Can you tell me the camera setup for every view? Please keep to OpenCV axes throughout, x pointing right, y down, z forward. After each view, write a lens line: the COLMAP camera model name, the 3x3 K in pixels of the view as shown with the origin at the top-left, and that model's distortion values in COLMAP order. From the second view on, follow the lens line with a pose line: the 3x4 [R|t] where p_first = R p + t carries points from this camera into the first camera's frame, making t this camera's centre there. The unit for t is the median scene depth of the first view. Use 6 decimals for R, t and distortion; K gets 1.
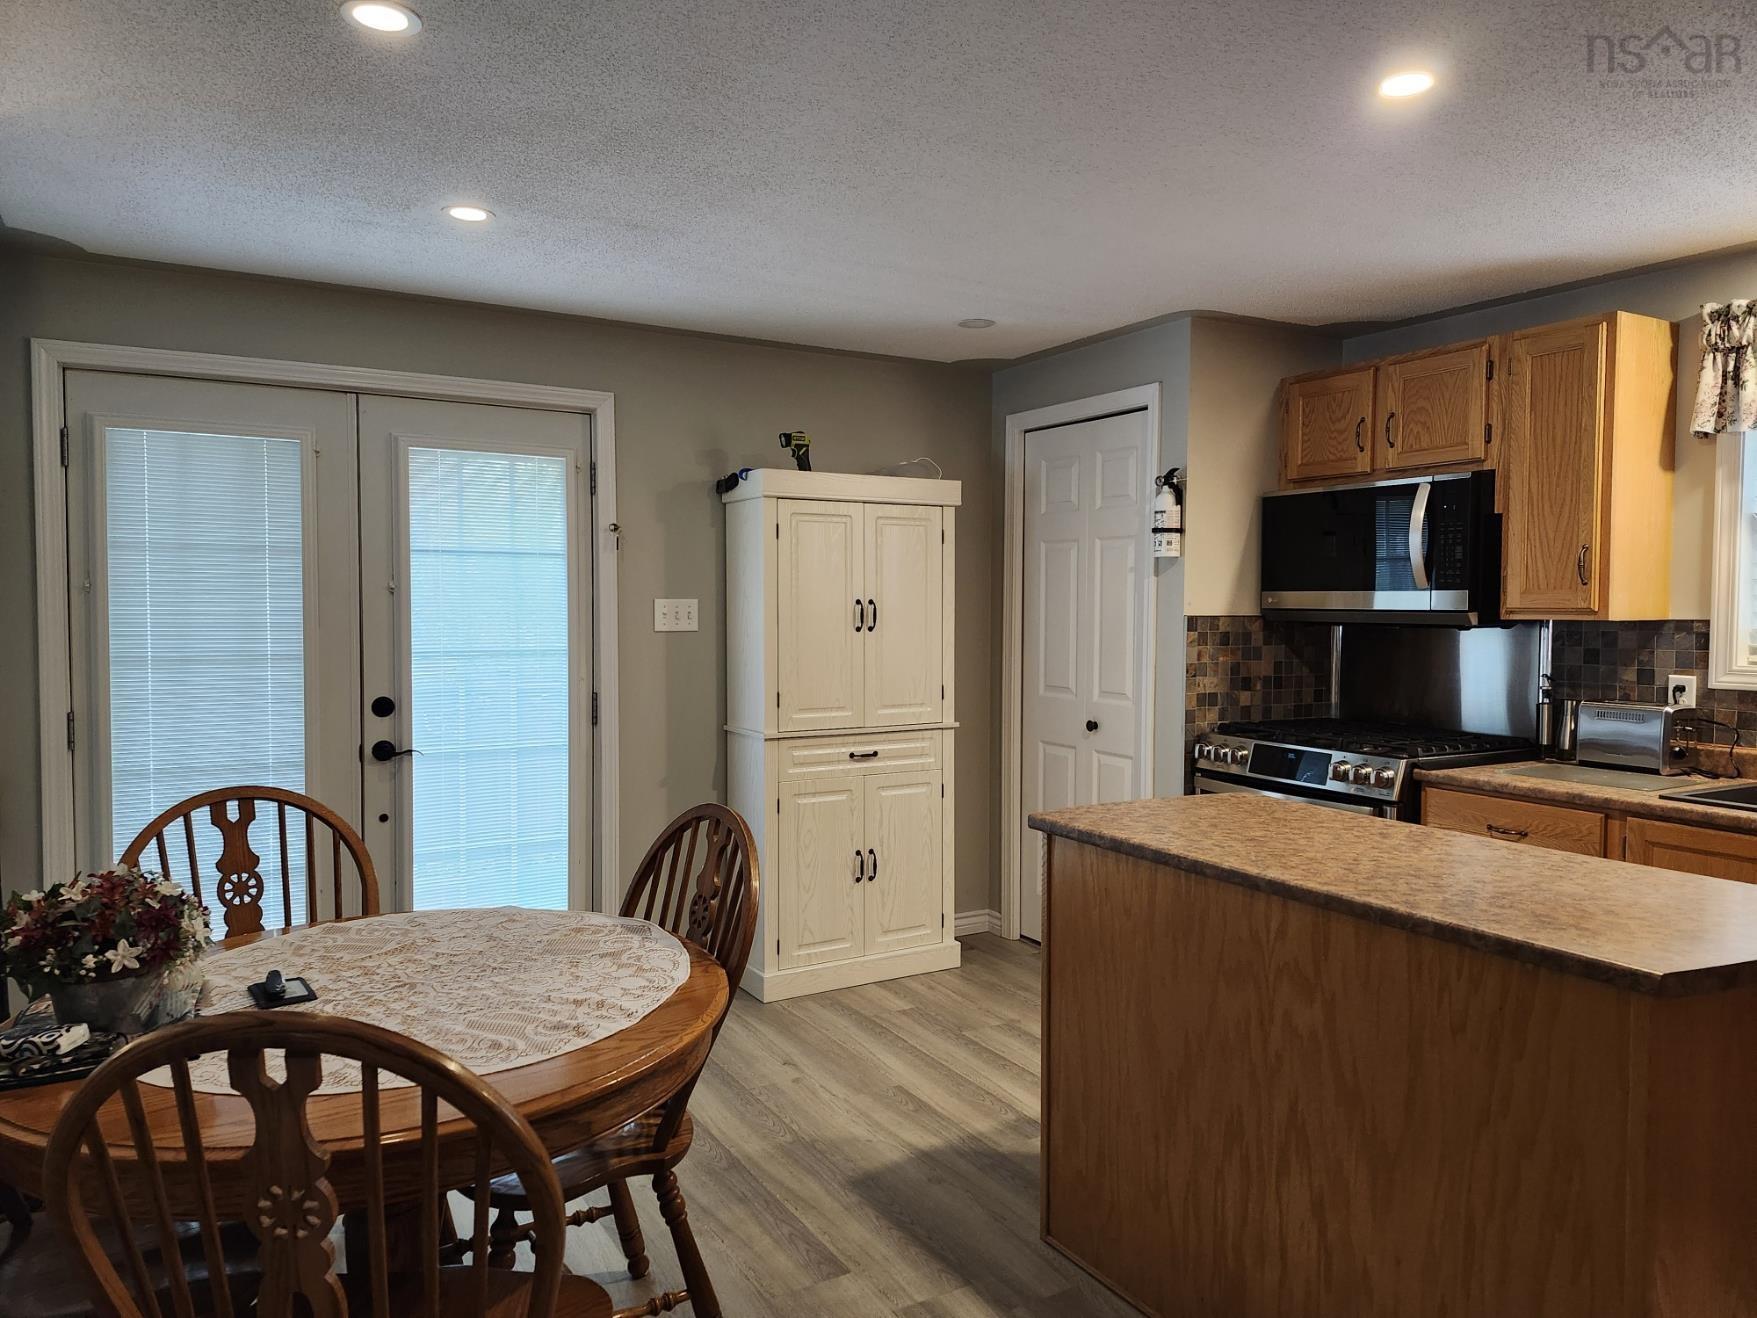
lens RADIAL K [[1214.6, 0, 883.7], [0, 1214.6, 658.4], [0, 0, 1]] dist [0.033105, -0.011380]
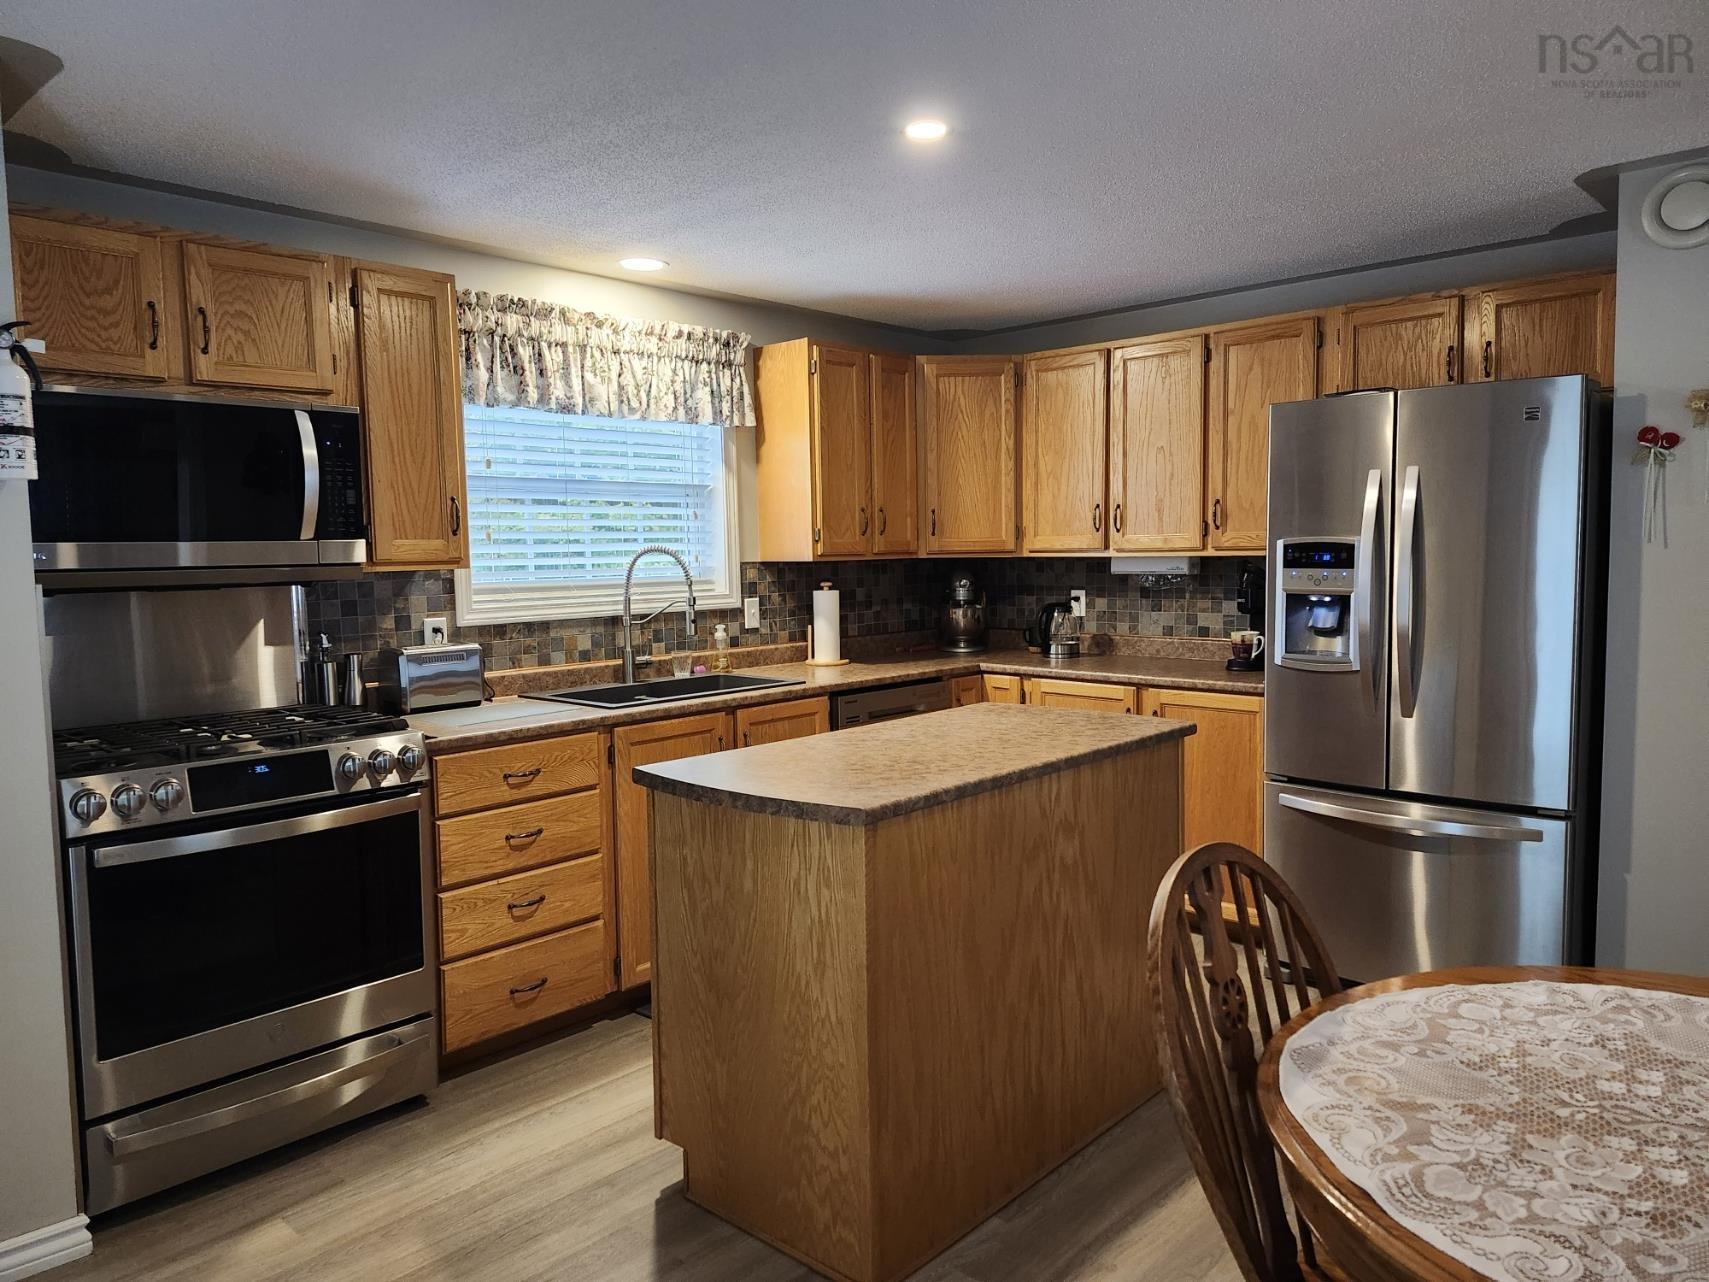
lens RADIAL K [[1181.4, 0, 861.0], [0, 1181.4, 638.6], [0, 0, 1]] dist [0.033105, -0.011380]
pose [[-0.297737, -0.075500, 0.951658, -0.485501], [0.060733, 0.993350, 0.097809, -0.048941], [-0.952714, 0.086919, -0.291172, 0.946321]]
